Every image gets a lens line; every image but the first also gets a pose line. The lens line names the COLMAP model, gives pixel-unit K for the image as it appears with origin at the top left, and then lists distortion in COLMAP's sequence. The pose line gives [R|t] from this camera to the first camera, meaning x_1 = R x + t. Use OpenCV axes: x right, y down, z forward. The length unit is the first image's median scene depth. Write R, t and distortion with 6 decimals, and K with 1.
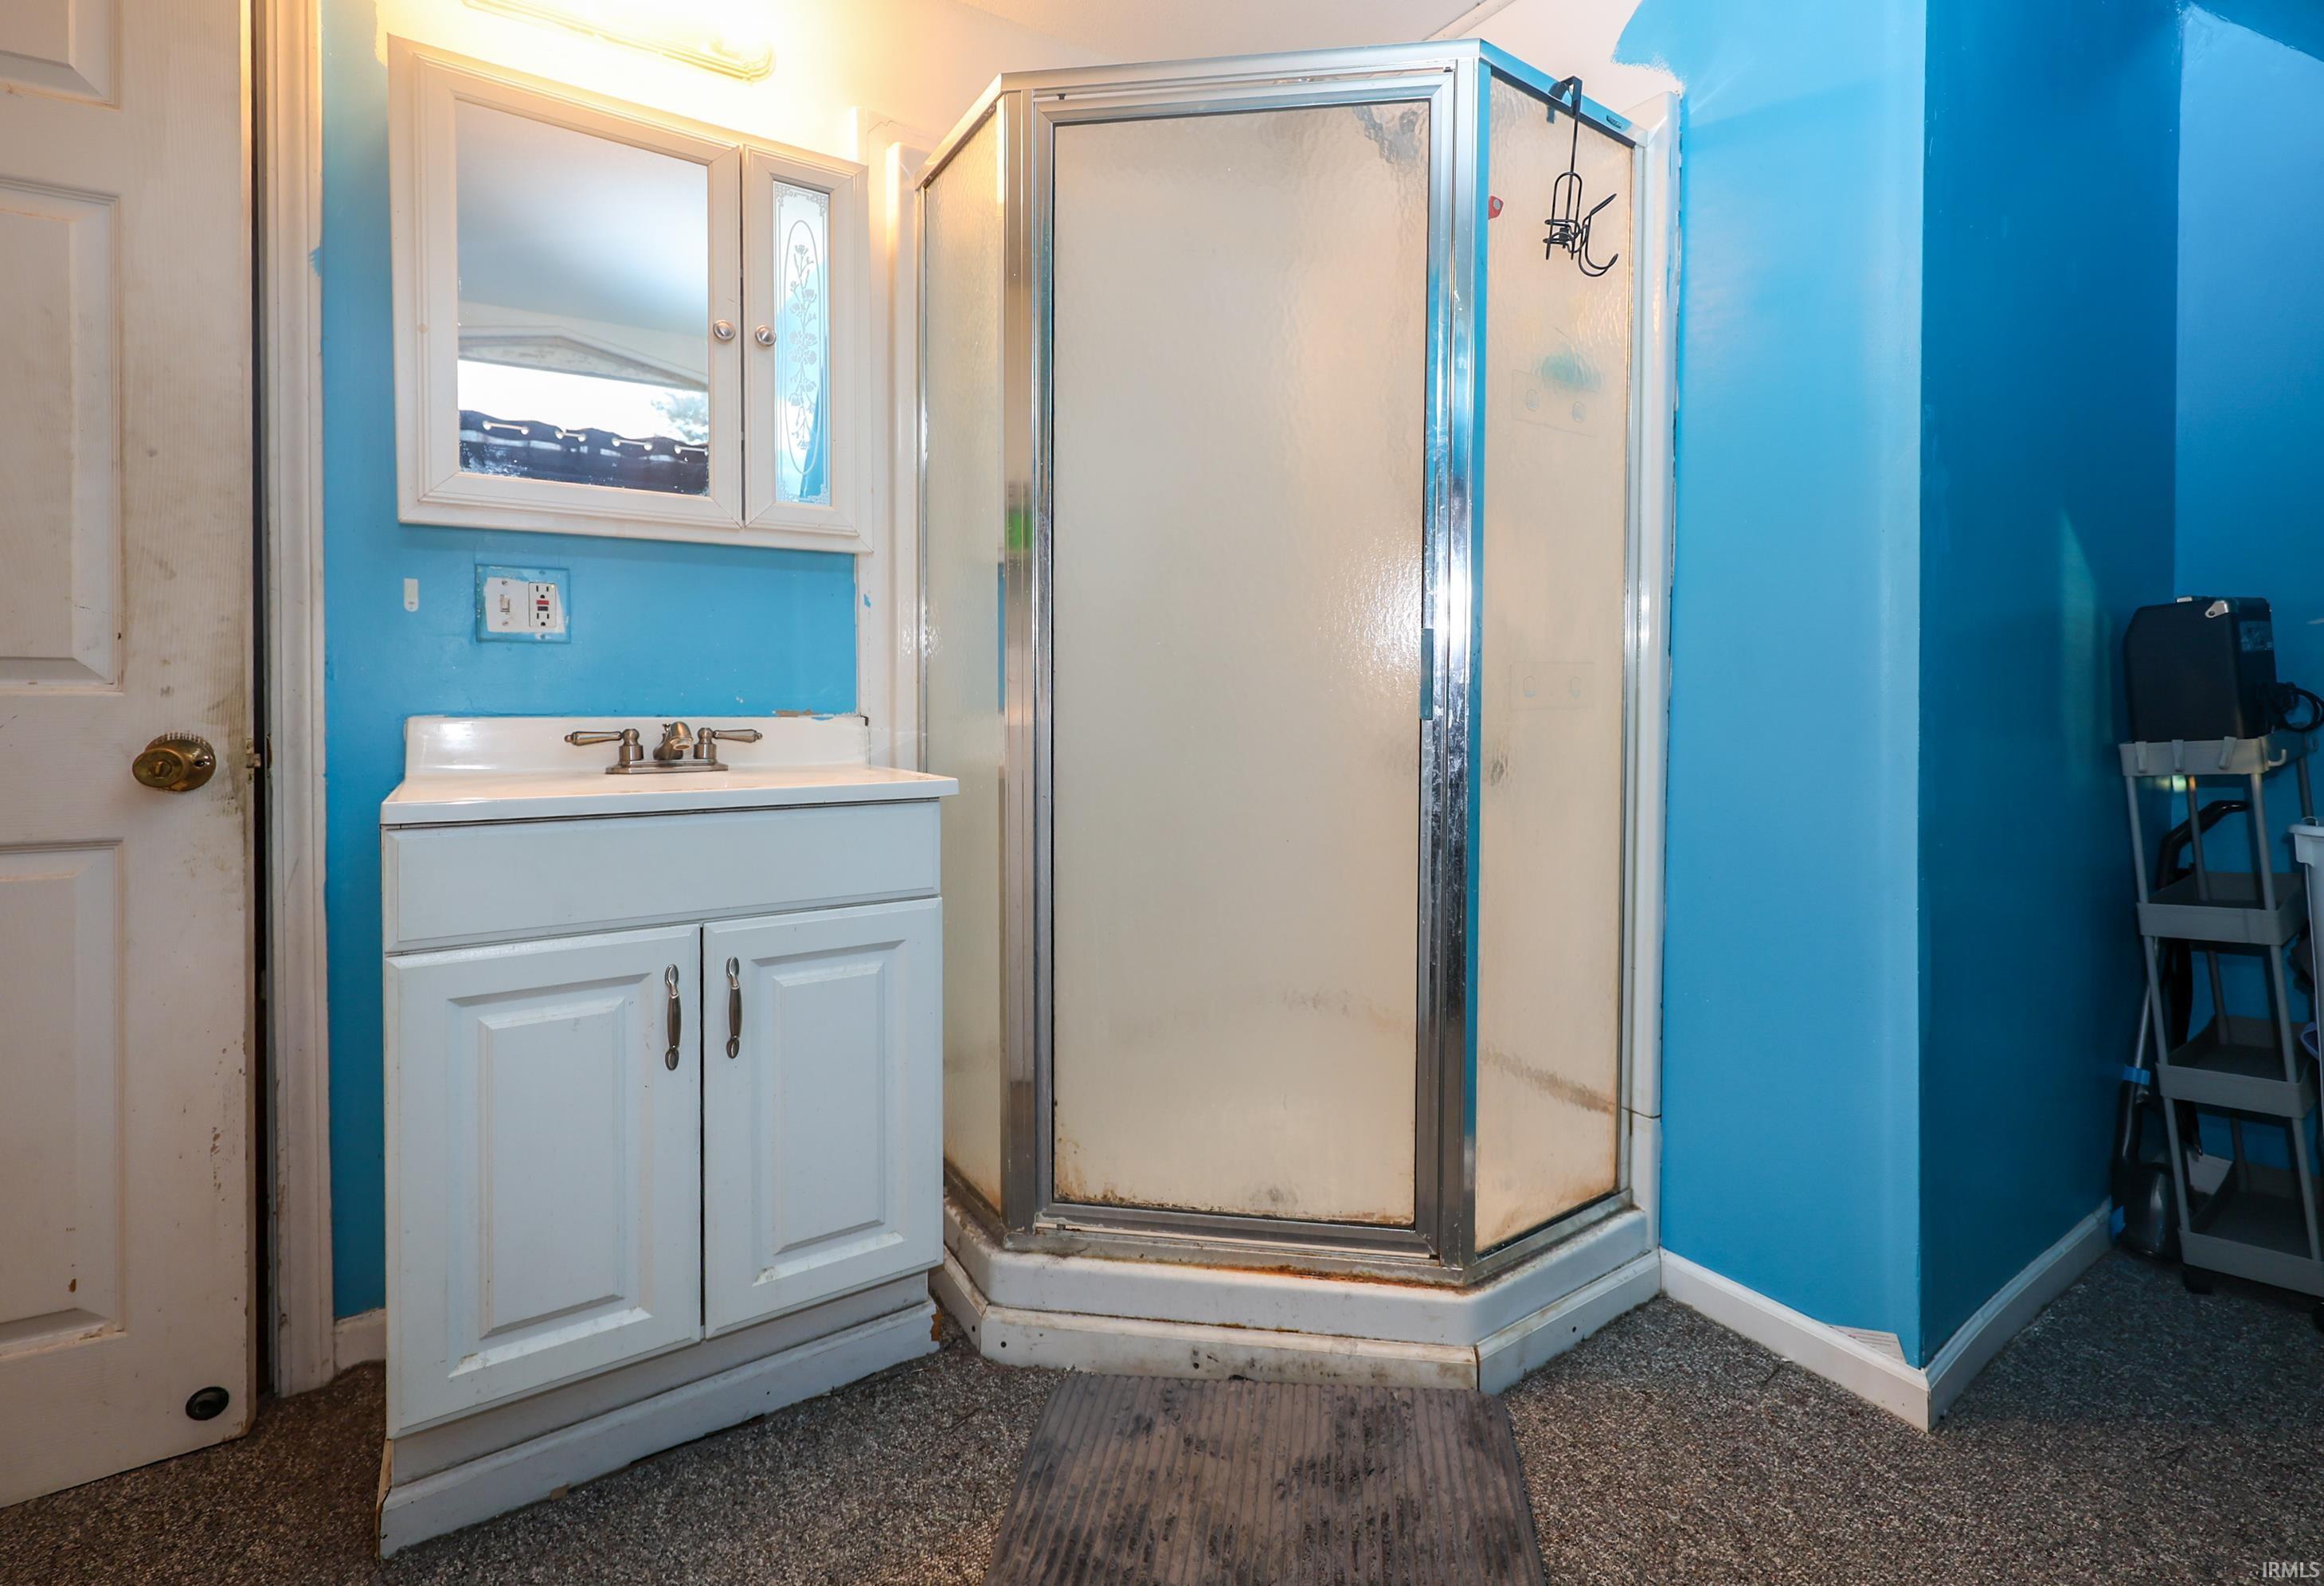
lens RADIAL K [[1164.0, 0, 1163.3], [0, 1164.0, 708.2], [0, 0, 1]] dist [0.002809, 0.000852]
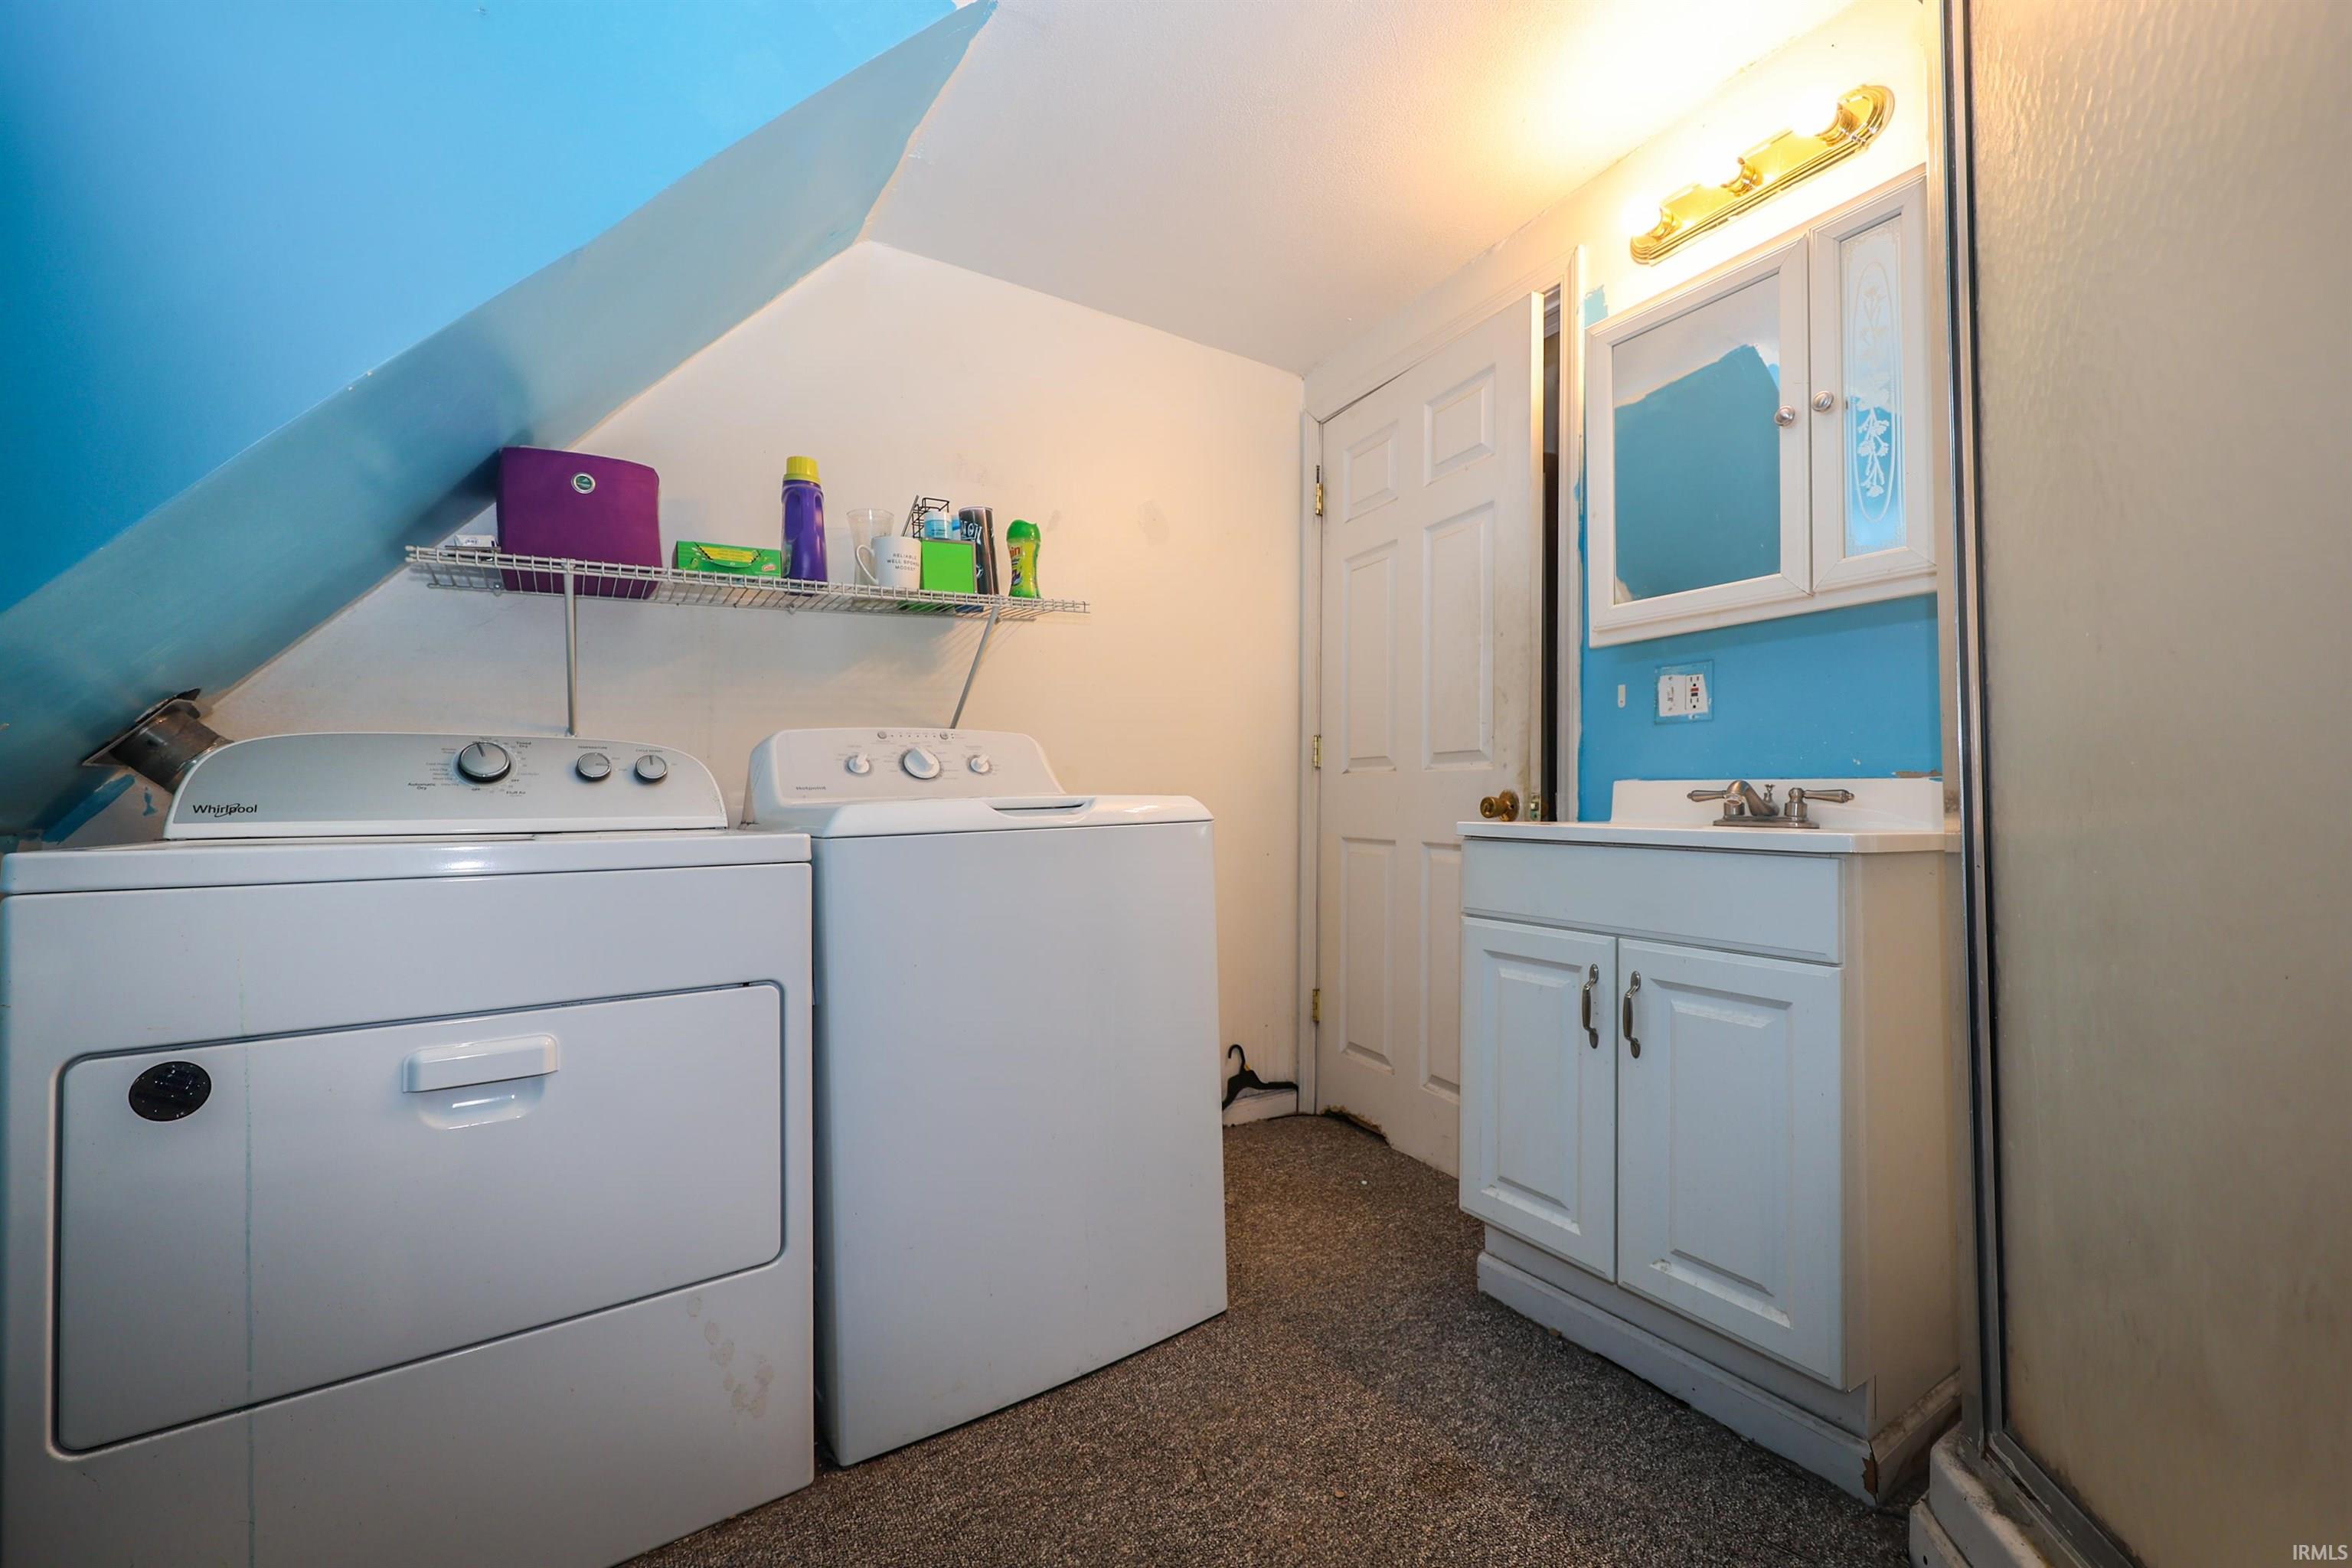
lens RADIAL K [[951.6, 0, 1176.0], [0, 951.6, 784.0], [0, 0, 1]] dist [0.002749, -0.000131]
pose [[-0.084231, -0.021909, -0.996205, 0.592684], [-0.024164, 0.999509, -0.019938, 0.050137], [0.996153, 0.022393, -0.084719, 0.570579]]
